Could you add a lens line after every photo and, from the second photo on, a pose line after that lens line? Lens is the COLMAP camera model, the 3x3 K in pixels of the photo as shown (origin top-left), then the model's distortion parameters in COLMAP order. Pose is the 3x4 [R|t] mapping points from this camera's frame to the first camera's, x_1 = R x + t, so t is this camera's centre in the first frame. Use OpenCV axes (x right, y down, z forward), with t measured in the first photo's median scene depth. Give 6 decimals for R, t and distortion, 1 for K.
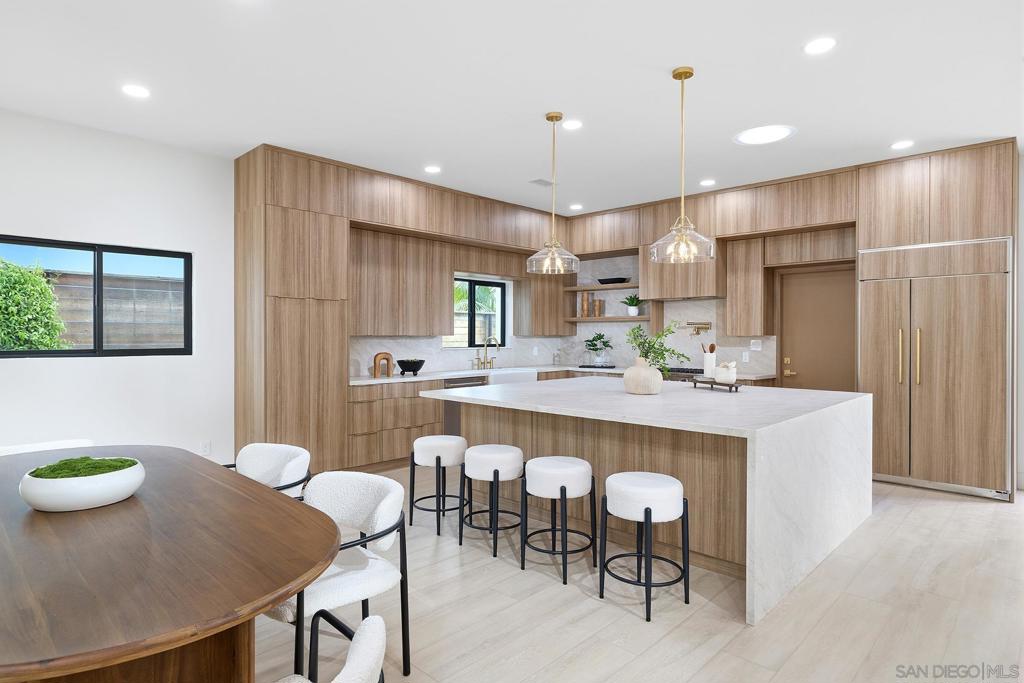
lens RADIAL K [[577.0, 0, 514.4], [0, 577.0, 337.8], [0, 0, 1]] dist [0.024900, 0.000223]
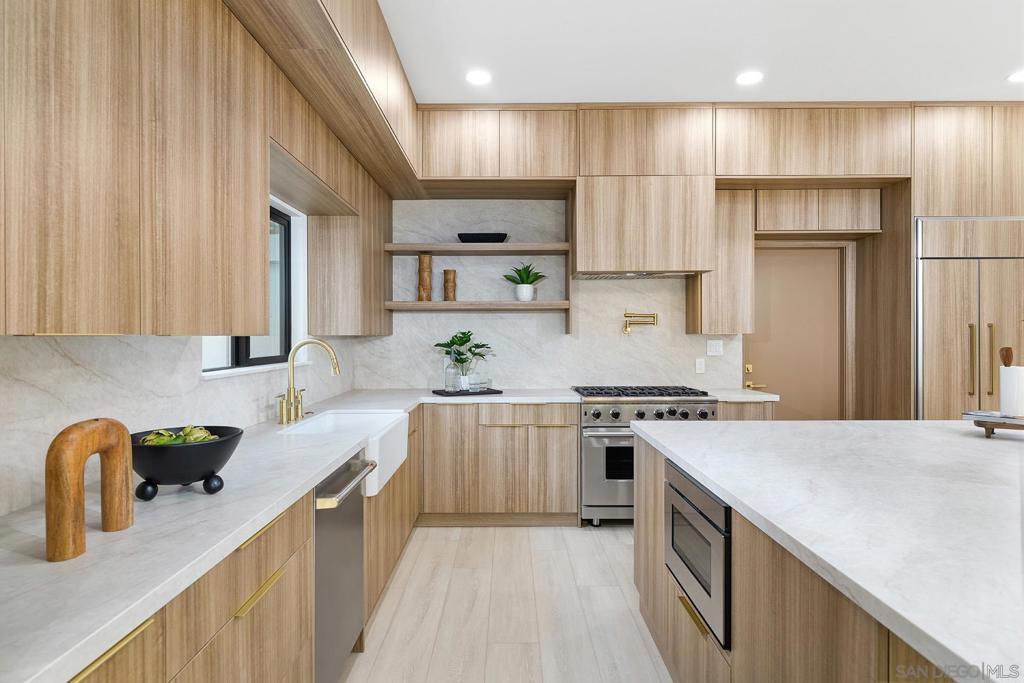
lens RADIAL K [[577.0, 0, 508.1], [0, 577.0, 336.8], [0, 0, 1]] dist [0.024900, 0.000223]
pose [[0.717437, -0.004853, 0.696606, -0.233900], [0.007987, 0.999967, -0.001260, -0.001537], [-0.696578, 0.006467, 0.717452, 0.657242]]
